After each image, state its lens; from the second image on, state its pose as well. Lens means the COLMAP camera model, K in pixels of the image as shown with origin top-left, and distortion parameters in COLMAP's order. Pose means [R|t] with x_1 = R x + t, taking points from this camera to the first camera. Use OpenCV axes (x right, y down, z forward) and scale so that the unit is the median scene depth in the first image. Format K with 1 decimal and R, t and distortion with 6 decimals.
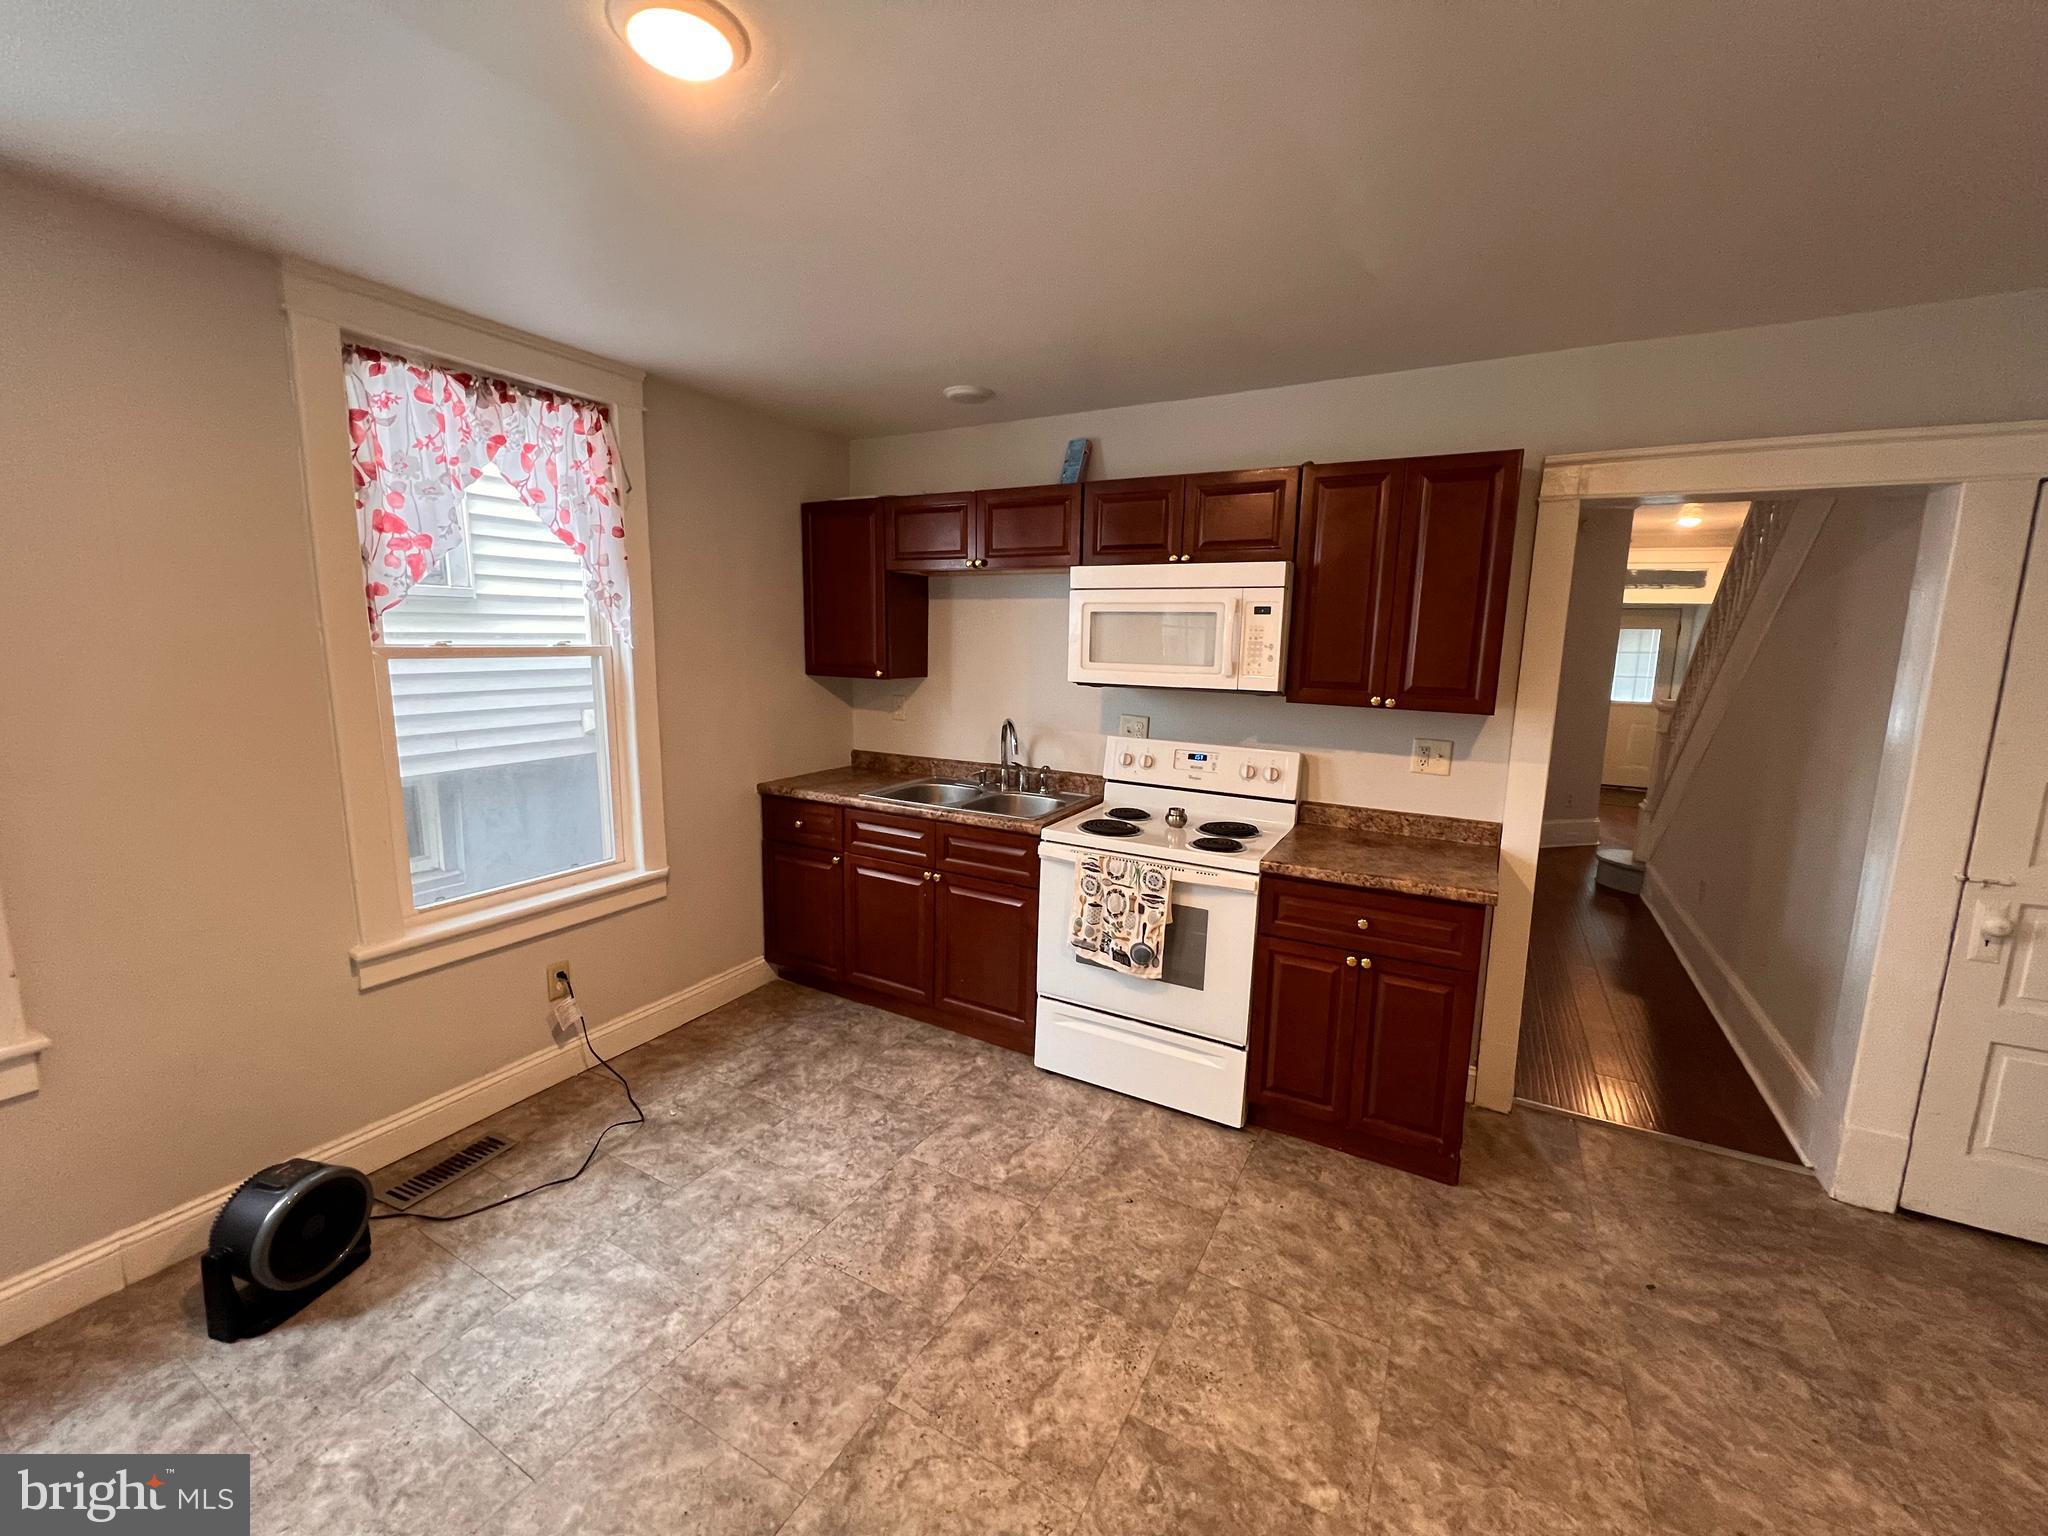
lens RADIAL K [[821.4, 0, 1020.1], [0, 821.4, 766.9], [0, 0, 1]] dist [-0.002308, 0.000602]
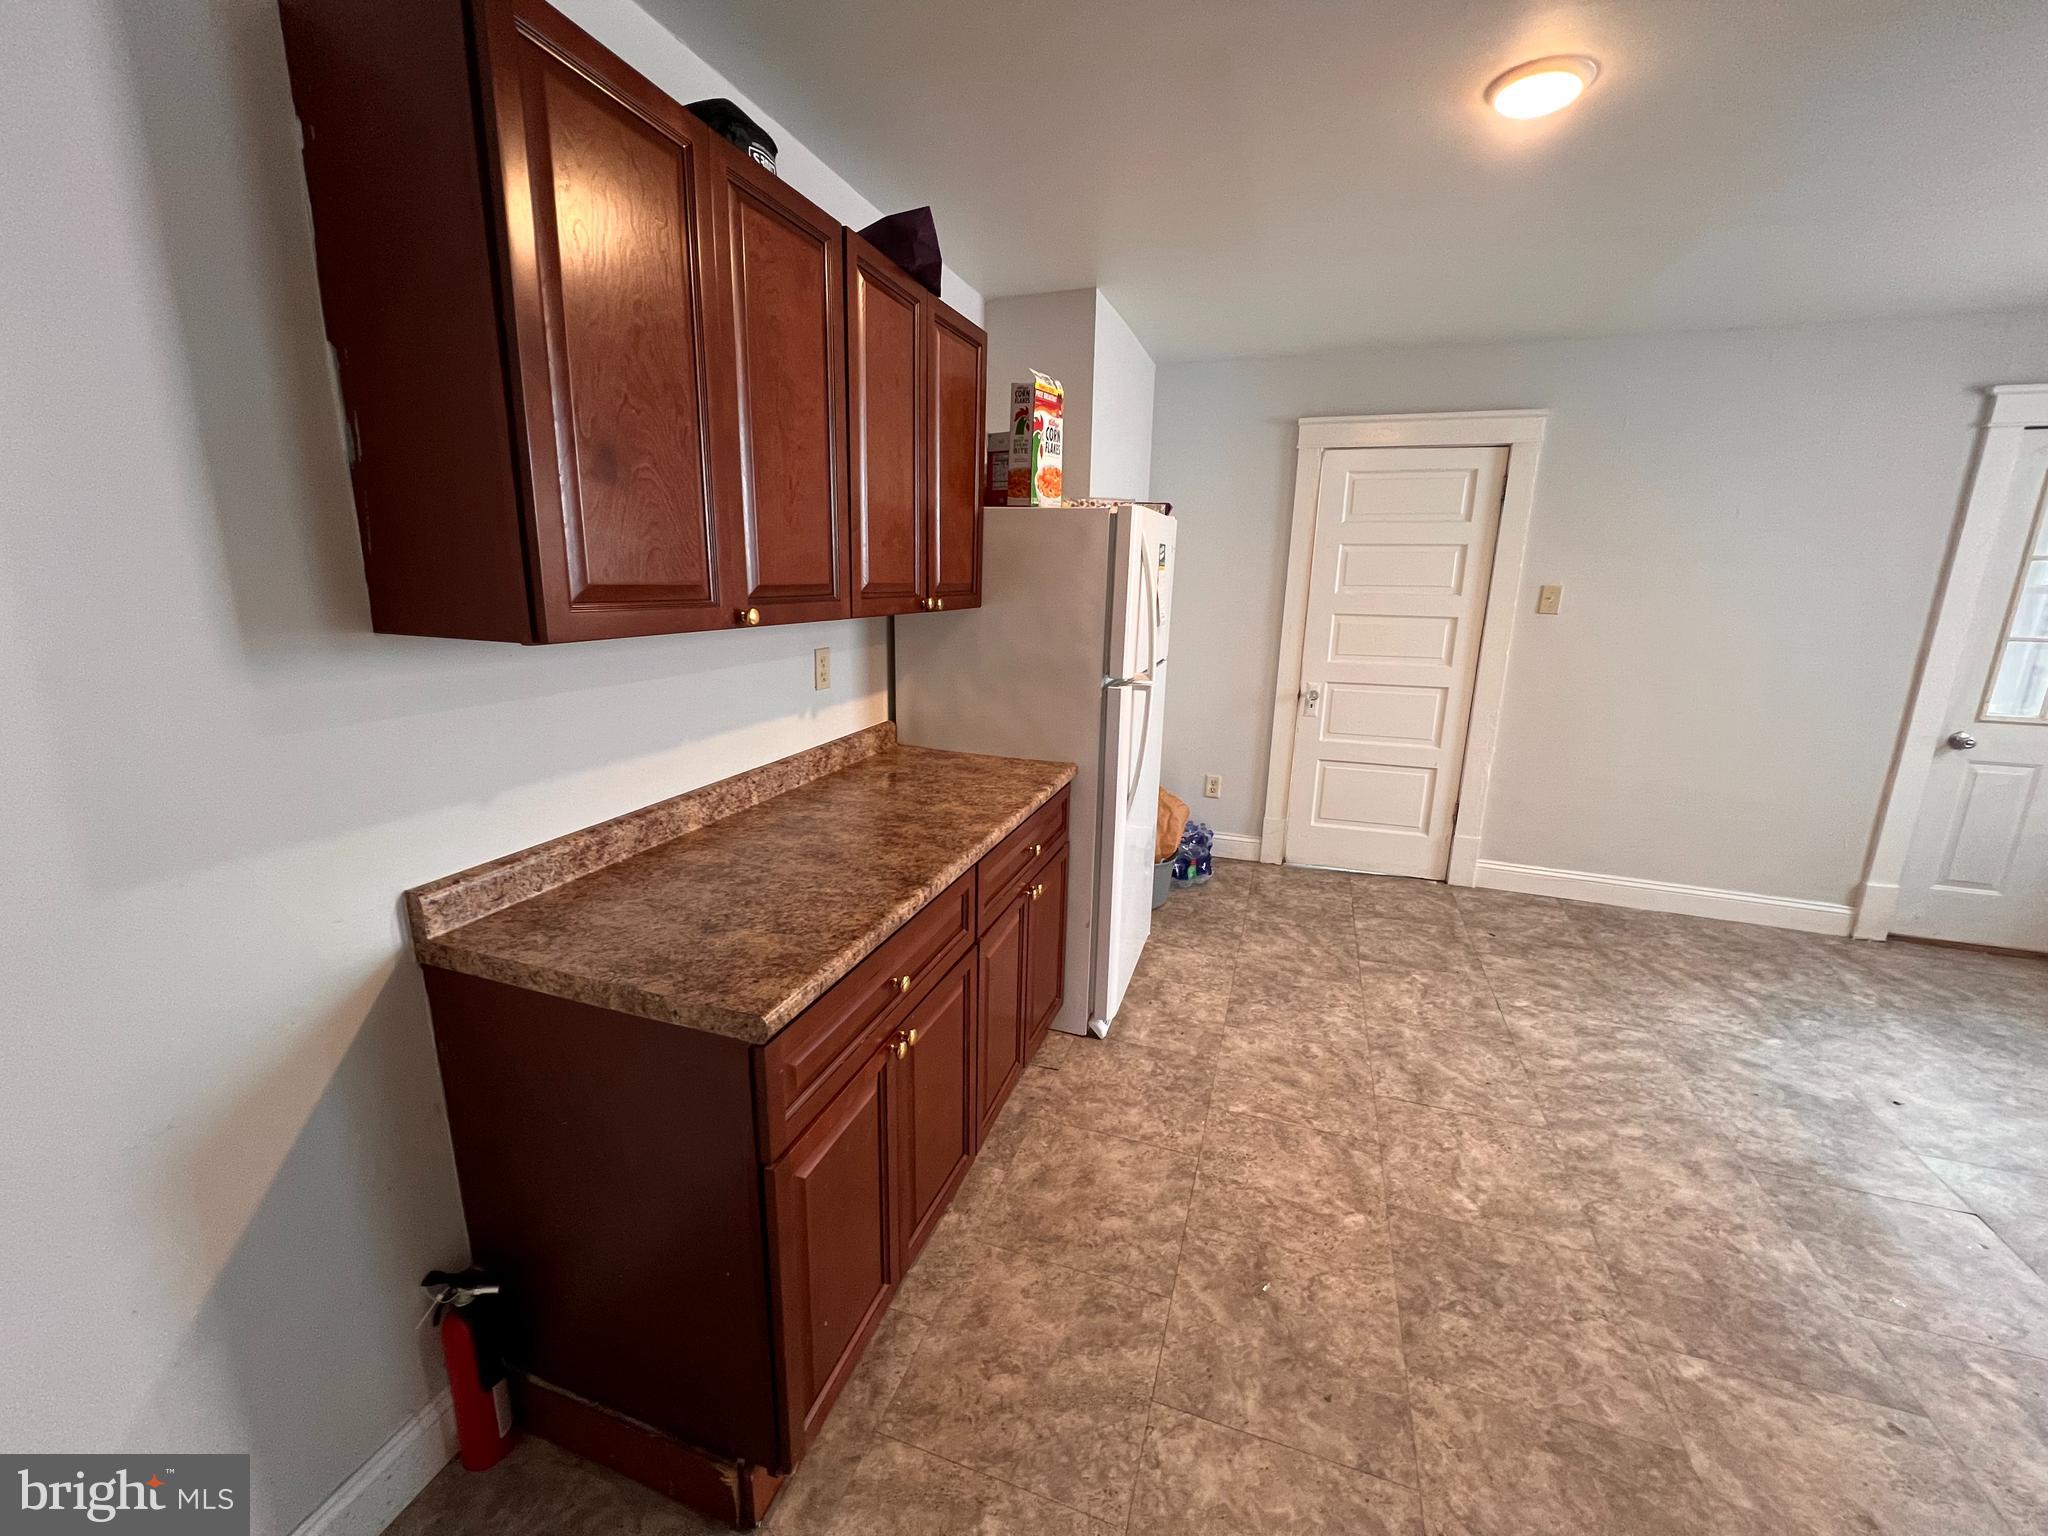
lens RADIAL K [[821.4, 0, 1020.0], [0, 821.4, 767.4], [0, 0, 1]] dist [-0.002308, 0.000602]
pose [[-0.983495, 0.007731, -0.180770, 0.850987], [-0.062658, 0.922714, 0.380358, -0.097967], [0.169739, 0.385407, -0.907001, 0.920319]]
